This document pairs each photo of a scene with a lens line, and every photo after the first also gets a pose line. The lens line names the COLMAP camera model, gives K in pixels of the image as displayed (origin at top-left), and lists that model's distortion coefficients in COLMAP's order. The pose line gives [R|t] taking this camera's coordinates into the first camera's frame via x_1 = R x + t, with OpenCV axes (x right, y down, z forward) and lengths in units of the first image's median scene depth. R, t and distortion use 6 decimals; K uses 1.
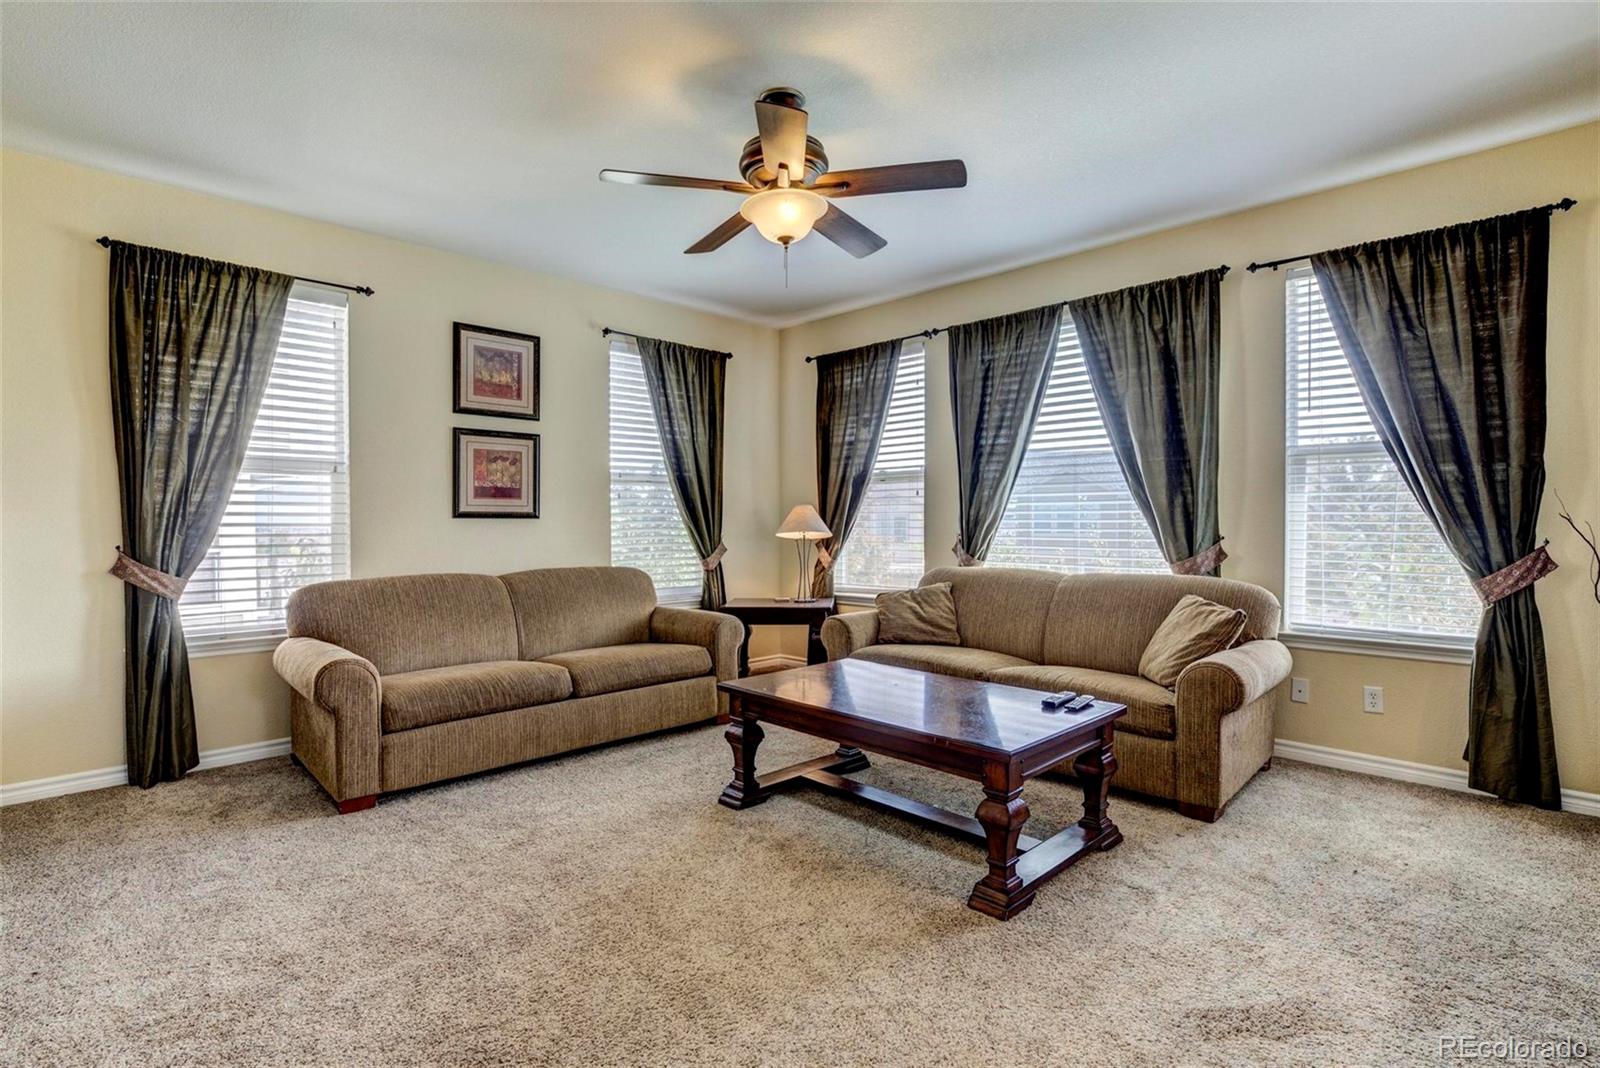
lens RADIAL K [[788.4, 0, 798.3], [0, 788.4, 527.5], [0, 0, 1]] dist [0.003035, 0.001289]
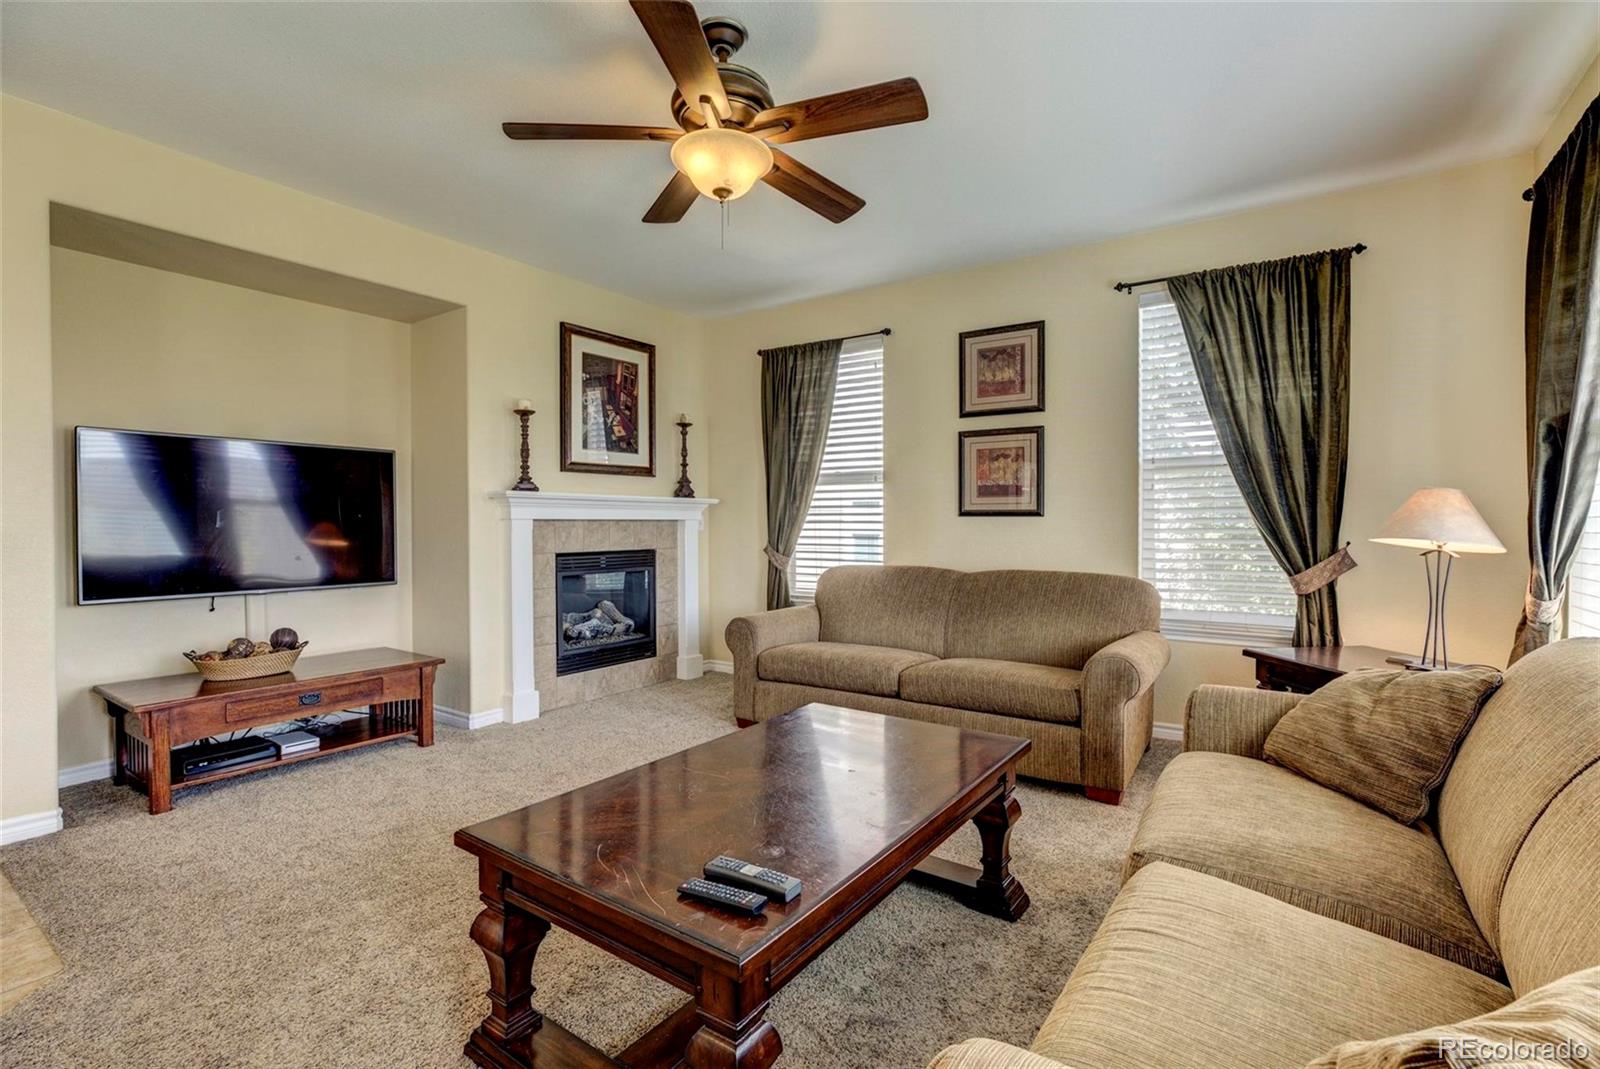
lens RADIAL K [[734.9, 0, 799.2], [0, 734.9, 531.3], [0, 0, 1]] dist [-0.013025, 0.001364]
pose [[0.185566, 0.015644, -0.982507, 0.487586], [-0.007434, 0.999867, 0.014516, -0.004323], [0.982604, 0.004610, 0.185658, 0.580626]]
